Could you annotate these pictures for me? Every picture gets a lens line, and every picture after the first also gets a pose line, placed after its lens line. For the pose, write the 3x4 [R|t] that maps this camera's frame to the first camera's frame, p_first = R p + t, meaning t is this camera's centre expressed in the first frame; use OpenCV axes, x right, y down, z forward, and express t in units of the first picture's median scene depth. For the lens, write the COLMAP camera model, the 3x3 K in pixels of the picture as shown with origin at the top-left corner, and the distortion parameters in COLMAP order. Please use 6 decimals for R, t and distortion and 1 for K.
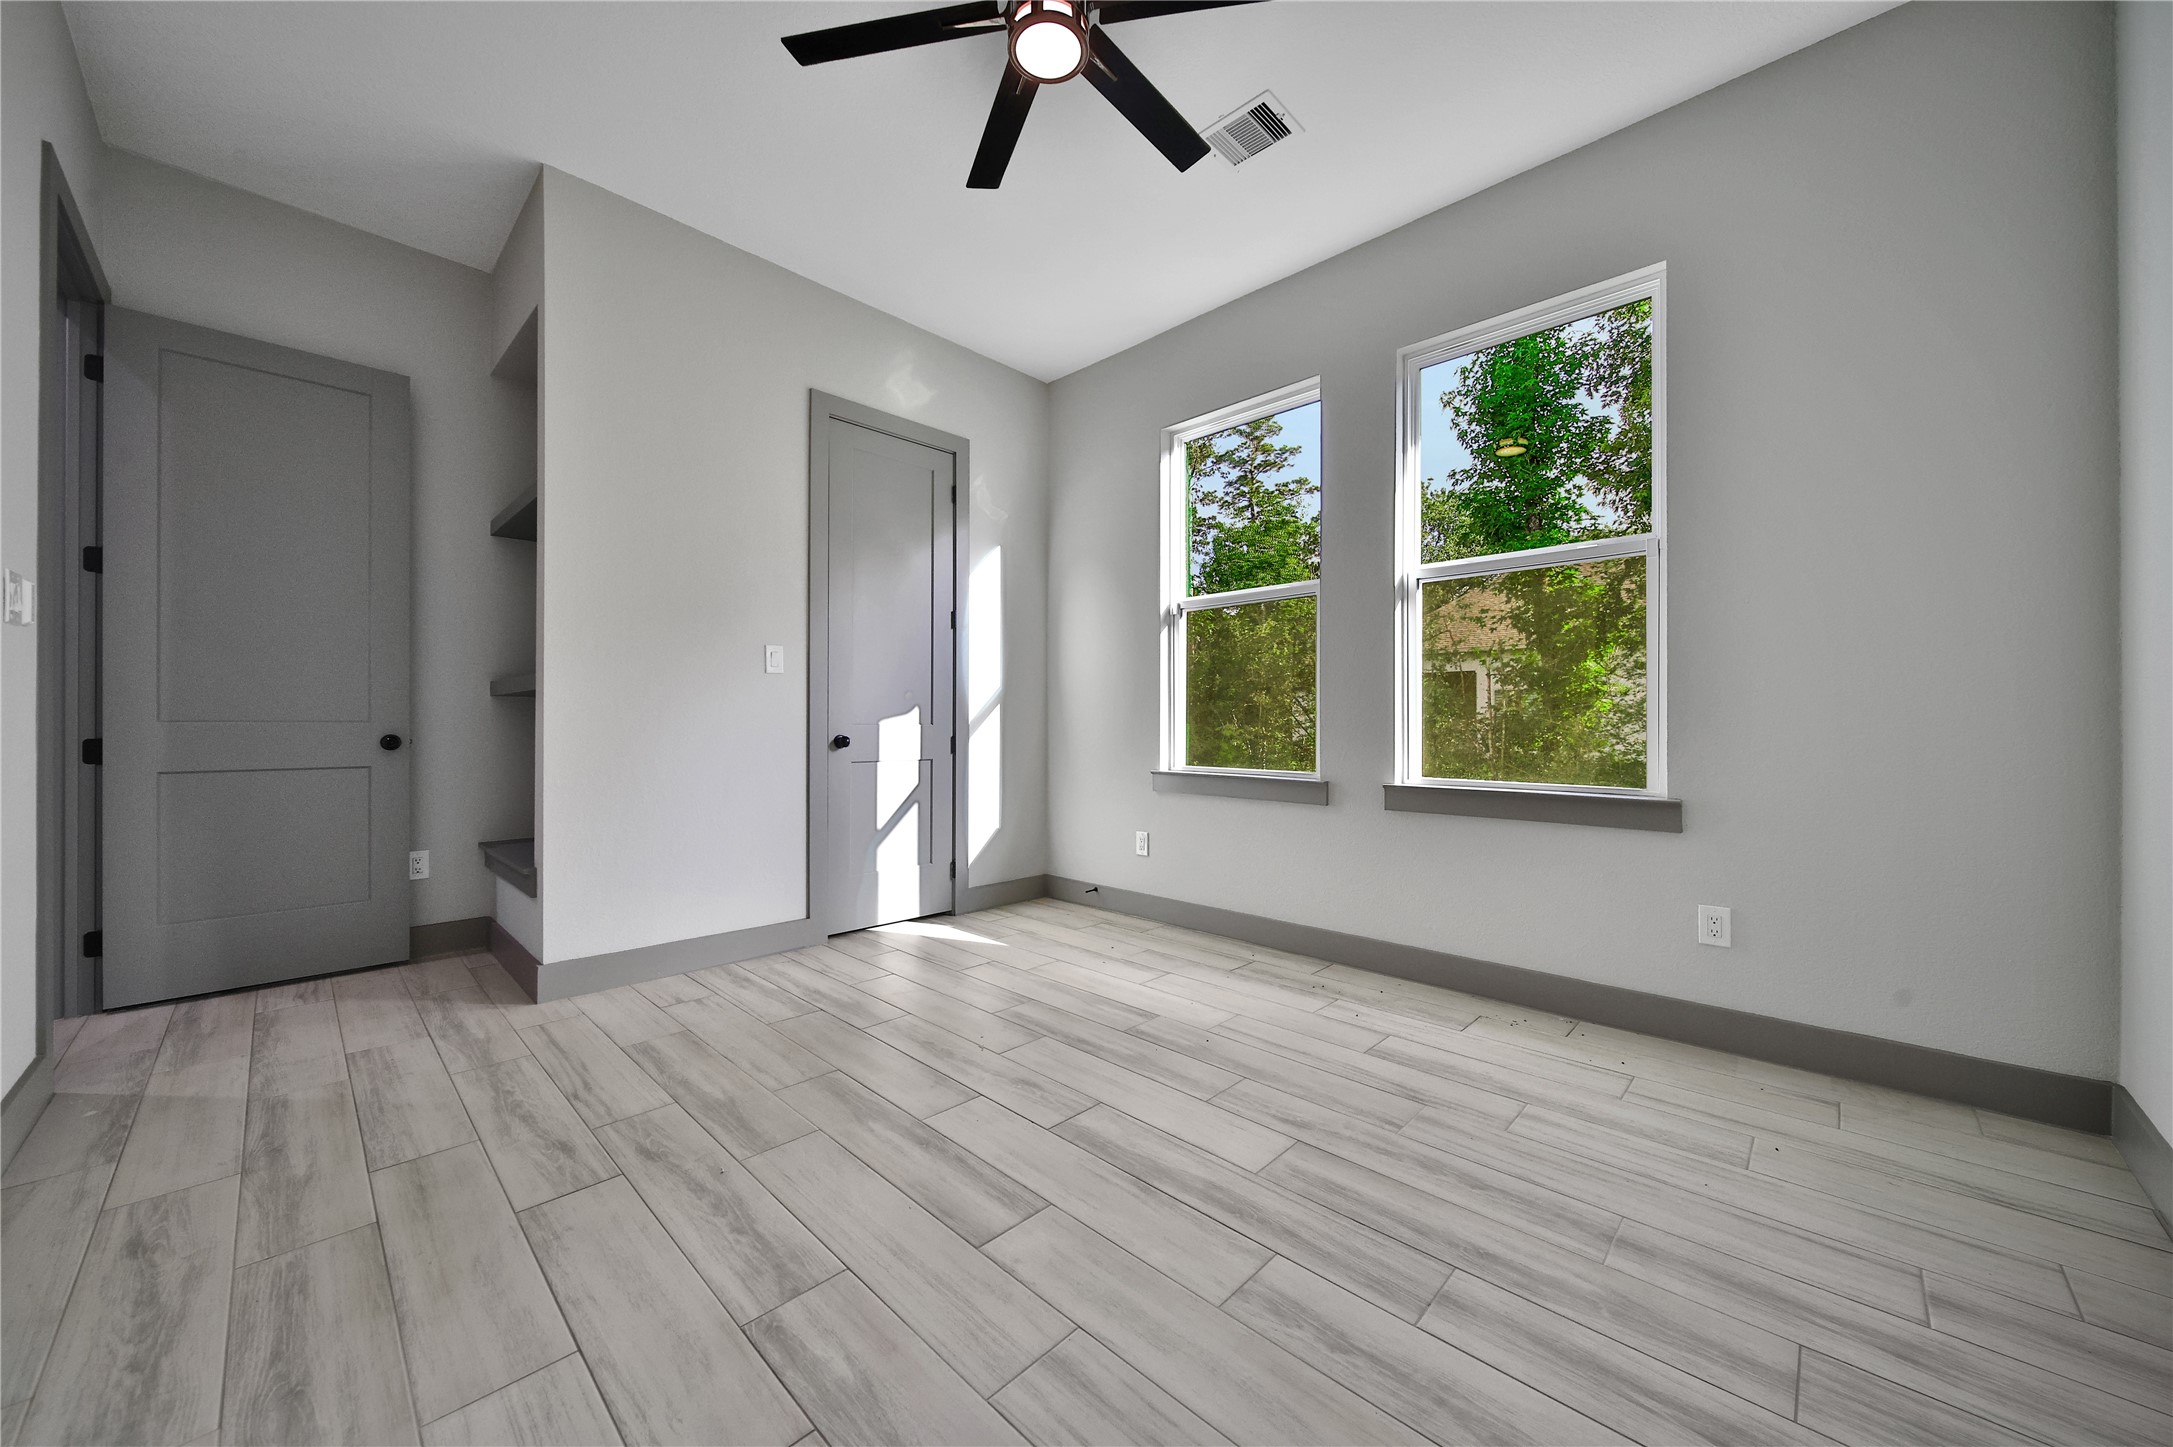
lens RADIAL K [[787.4, 0, 1086.2], [0, 787.4, 729.5], [0, 0, 1]] dist [0.000692, -0.002264]
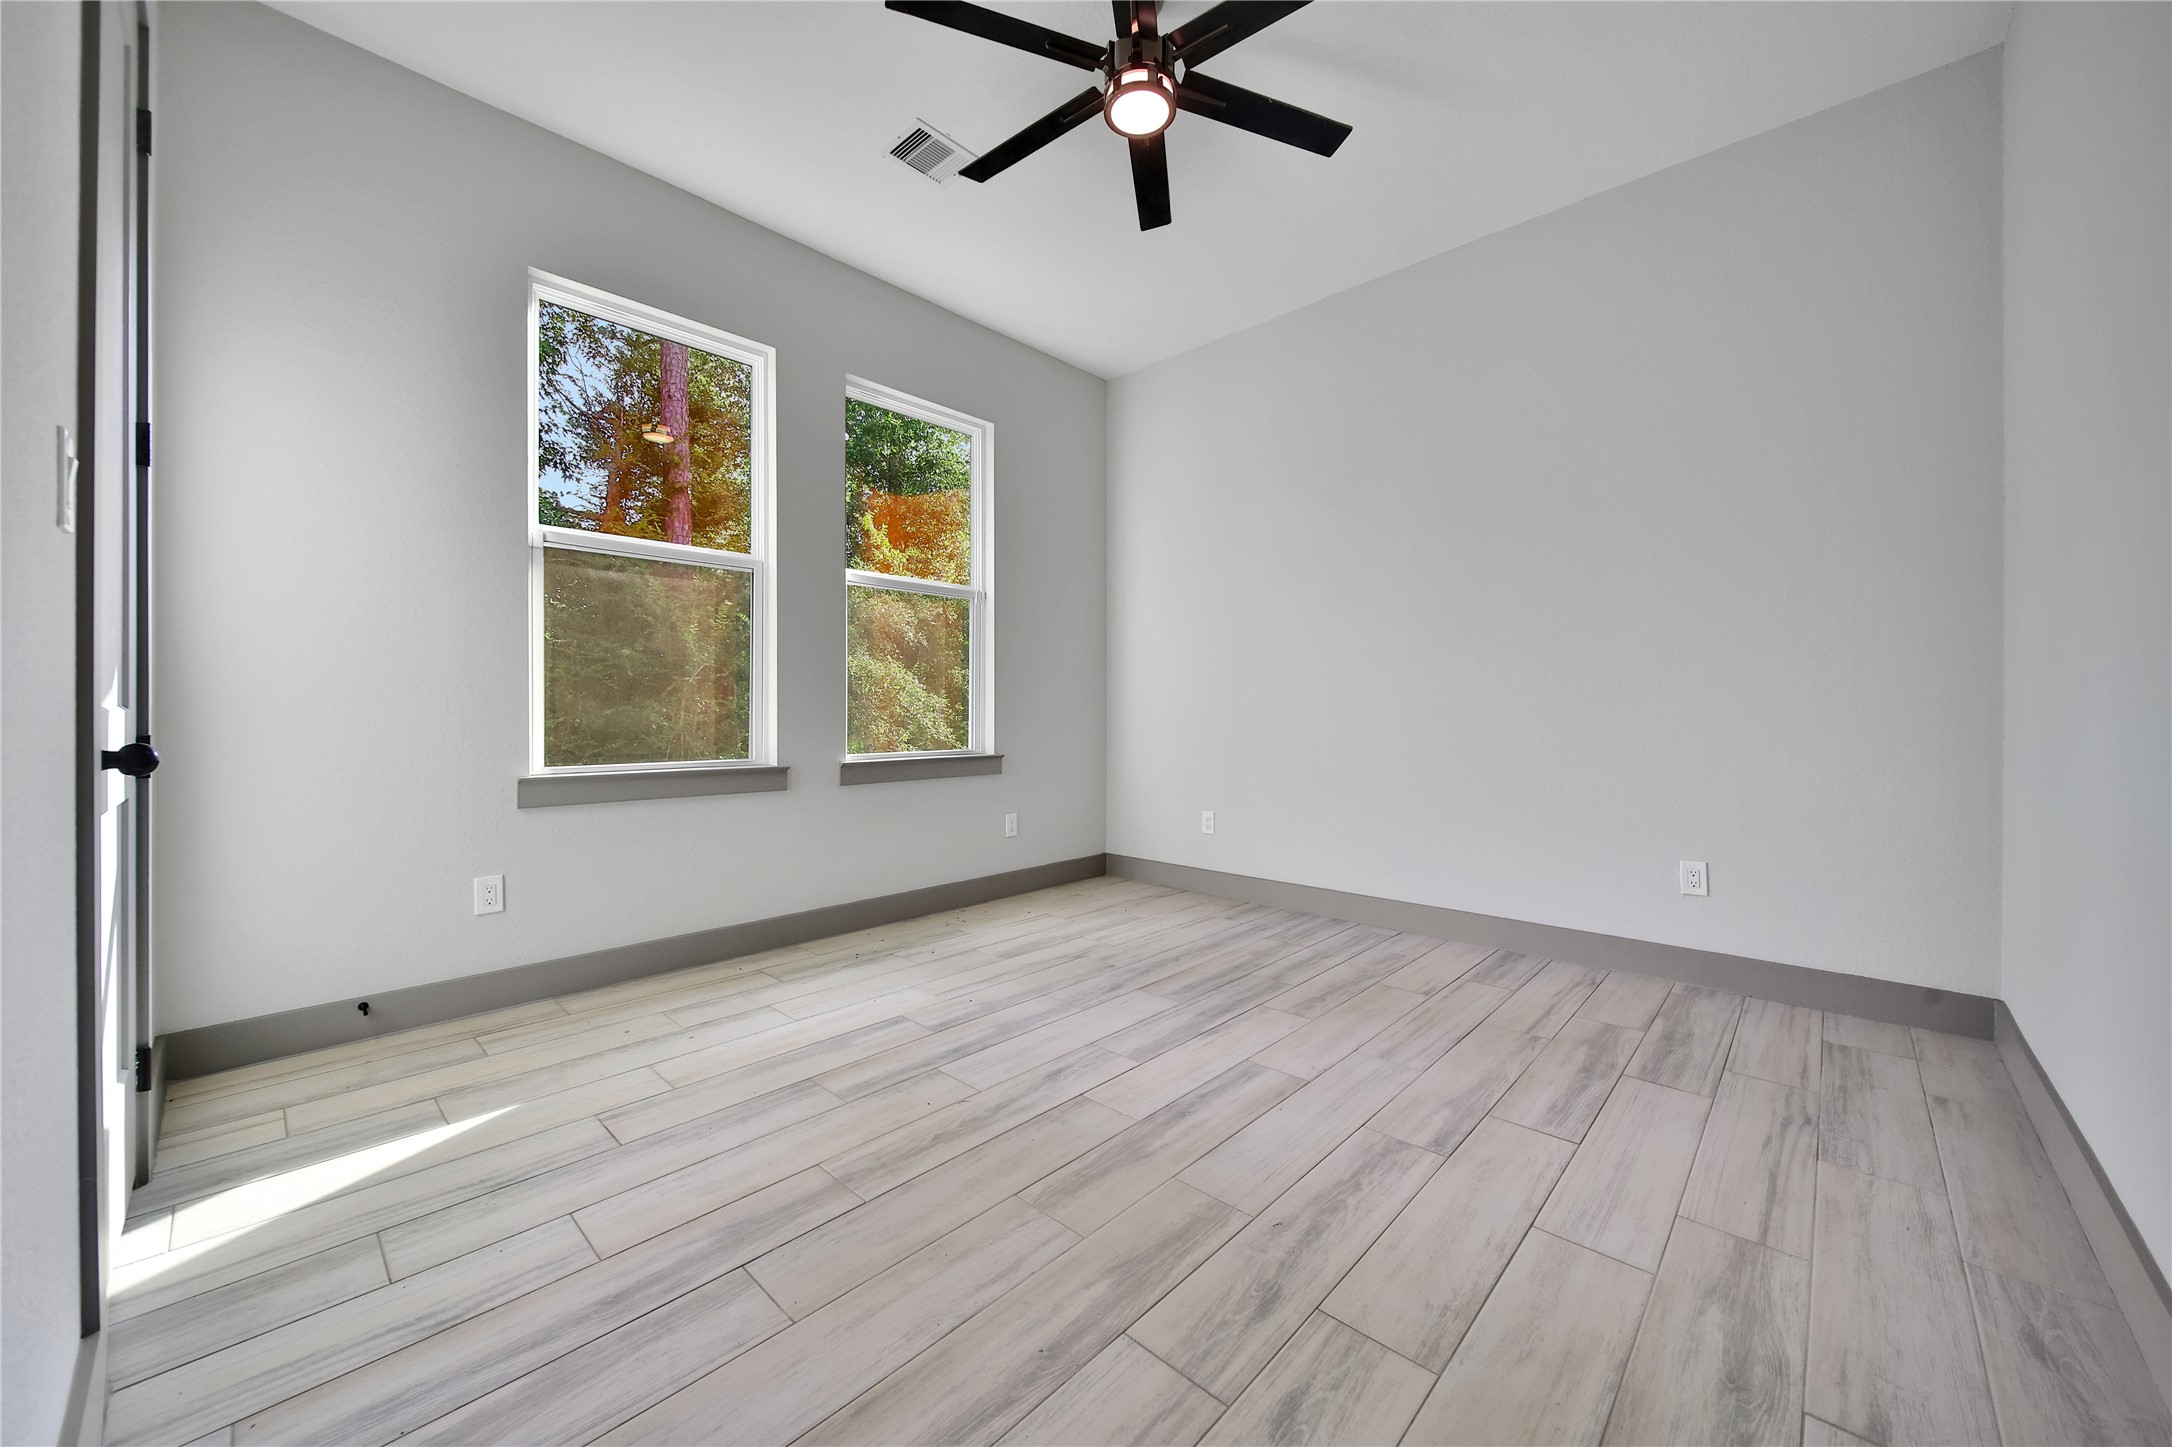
lens RADIAL K [[784.5, 0, 1075.7], [0, 784.5, 723.3], [0, 0, 1]] dist [0.000691, -0.001292]
pose [[-0.001630, -0.020868, 0.999781, -1.126310], [0.004224, 0.999773, 0.020874, -0.013828], [-0.999990, 0.004257, -0.001542, 1.040396]]
